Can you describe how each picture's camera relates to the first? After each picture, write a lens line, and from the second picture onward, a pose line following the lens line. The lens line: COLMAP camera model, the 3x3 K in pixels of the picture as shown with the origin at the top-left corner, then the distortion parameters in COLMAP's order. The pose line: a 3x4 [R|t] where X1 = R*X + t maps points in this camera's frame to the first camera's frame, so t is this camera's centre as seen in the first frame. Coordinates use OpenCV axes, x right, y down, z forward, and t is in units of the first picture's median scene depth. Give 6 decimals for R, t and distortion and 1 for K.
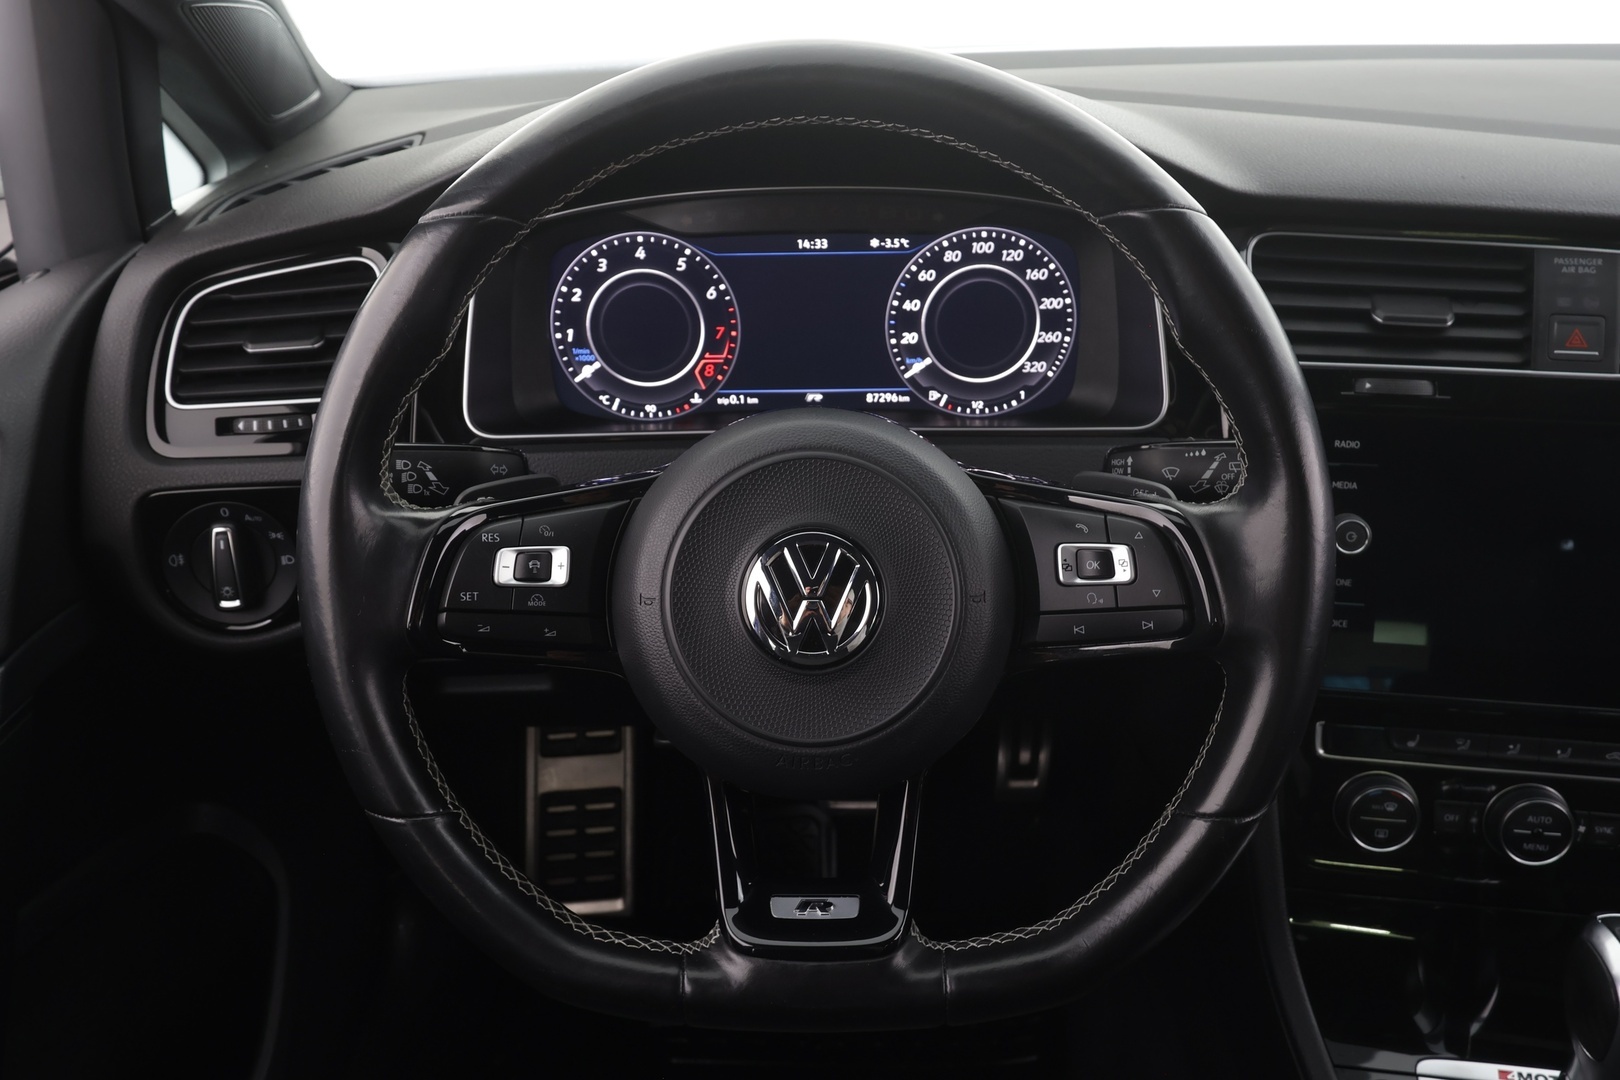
lens RADIAL K [[1252.3, 0, 810.0], [0, 1252.3, 540.0], [0, 0, 1]] dist [0.000679, -0.000332]
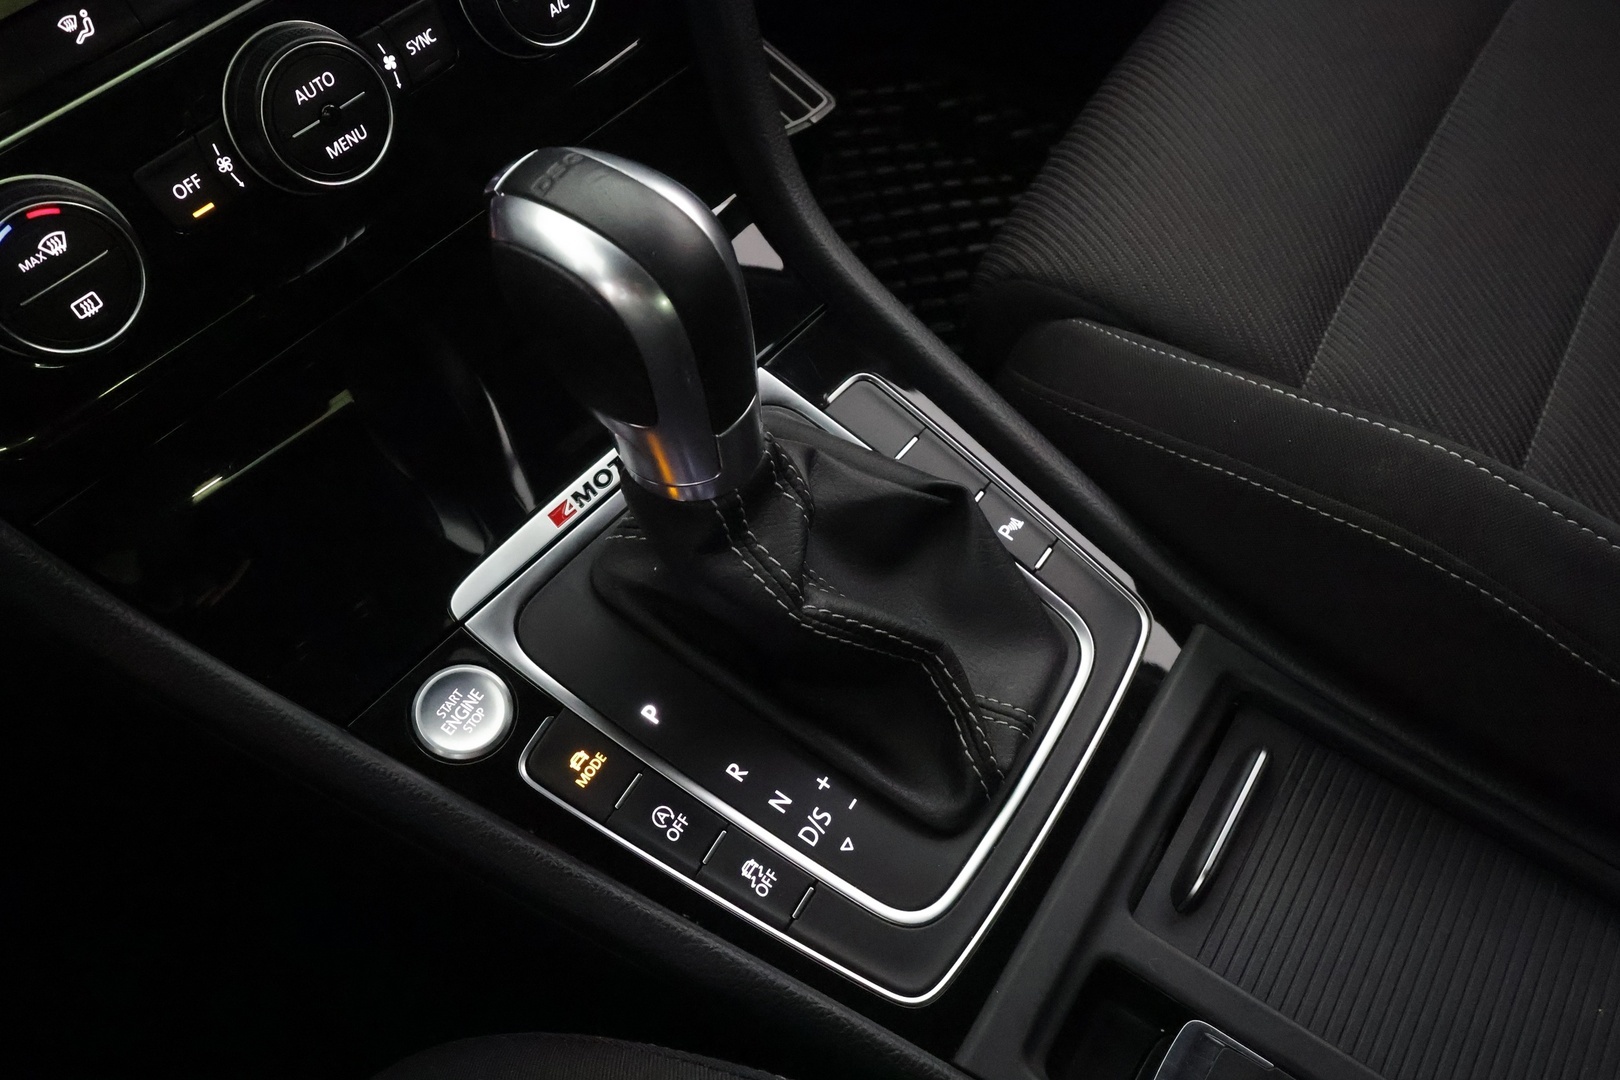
lens RADIAL K [[1282.2, 0, 810.0], [0, 1282.2, 540.0], [0, 0, 1]] dist [-0.000063, 0.004230]
pose [[0.540648, -0.697163, 0.470812, 0.307128], [0.445402, 0.712000, 0.542838, 0.152440], [-0.713665, -0.083783, 0.695459, 0.467314]]
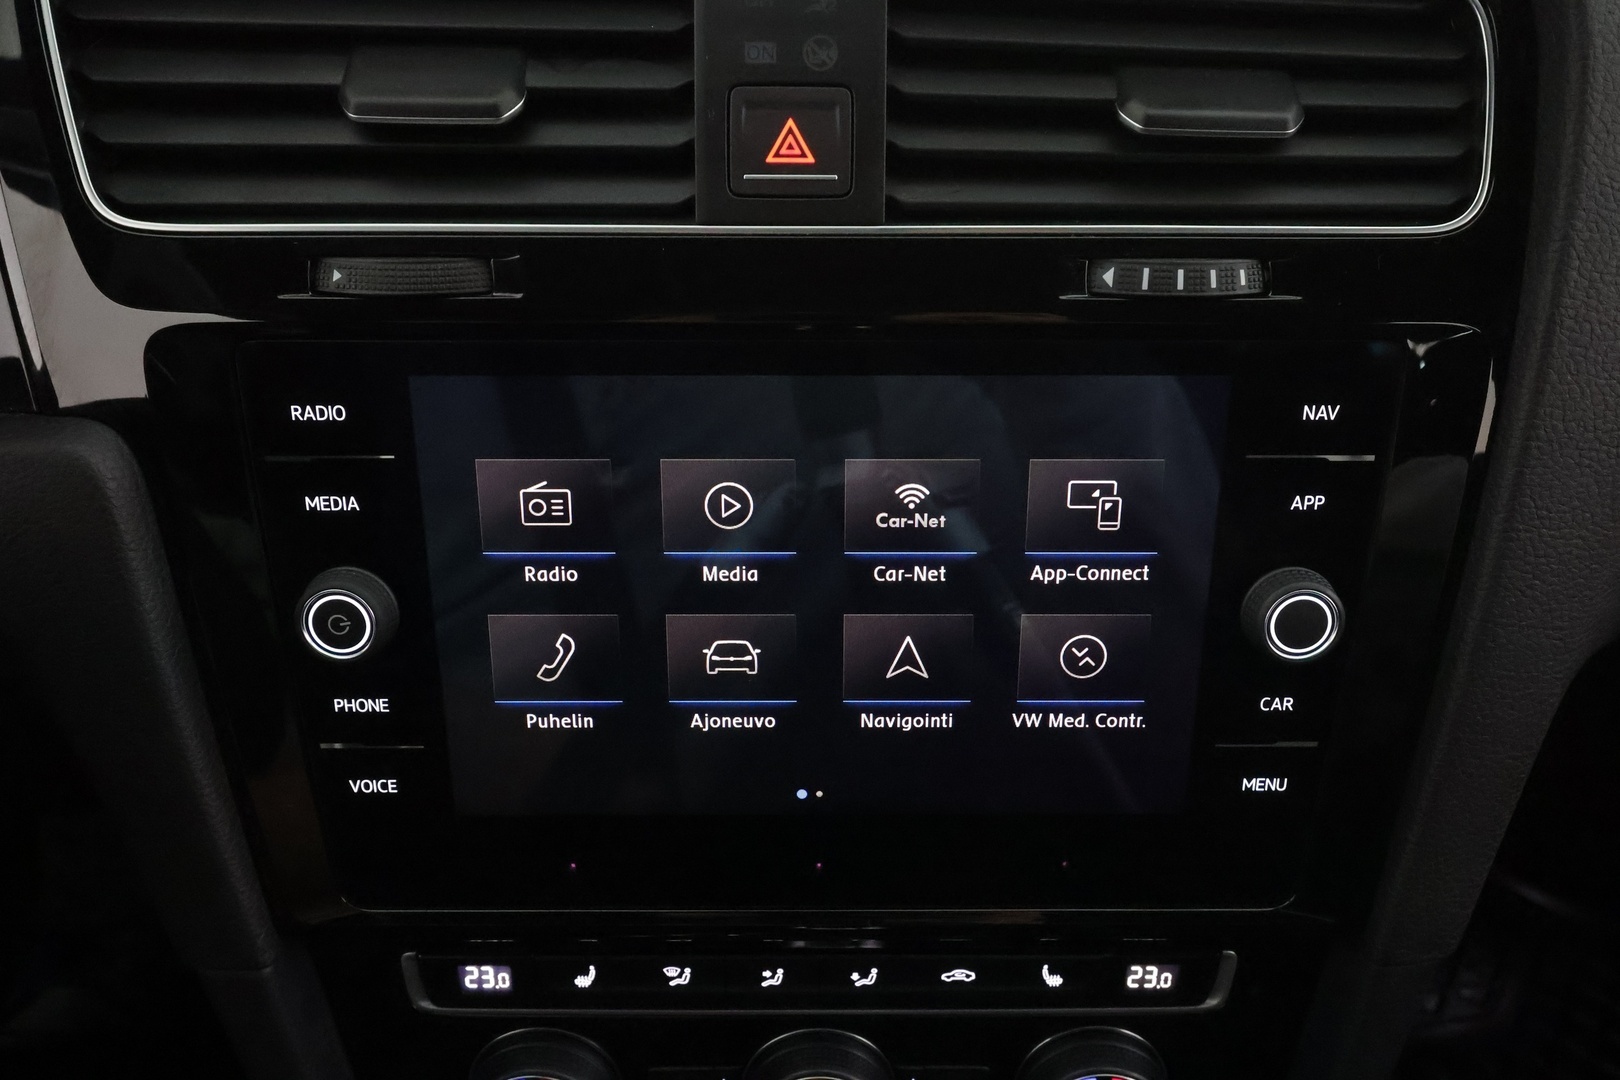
lens RADIAL K [[1282.2, 0, 810.0], [0, 1282.2, 540.0], [0, 0, 1]] dist [-0.000063, 0.004230]
pose [[0.990350, -0.081348, 0.112202, 0.501619], [0.058338, 0.979081, 0.194927, -0.101540], [-0.125712, -0.186501, 0.974379, 0.492608]]
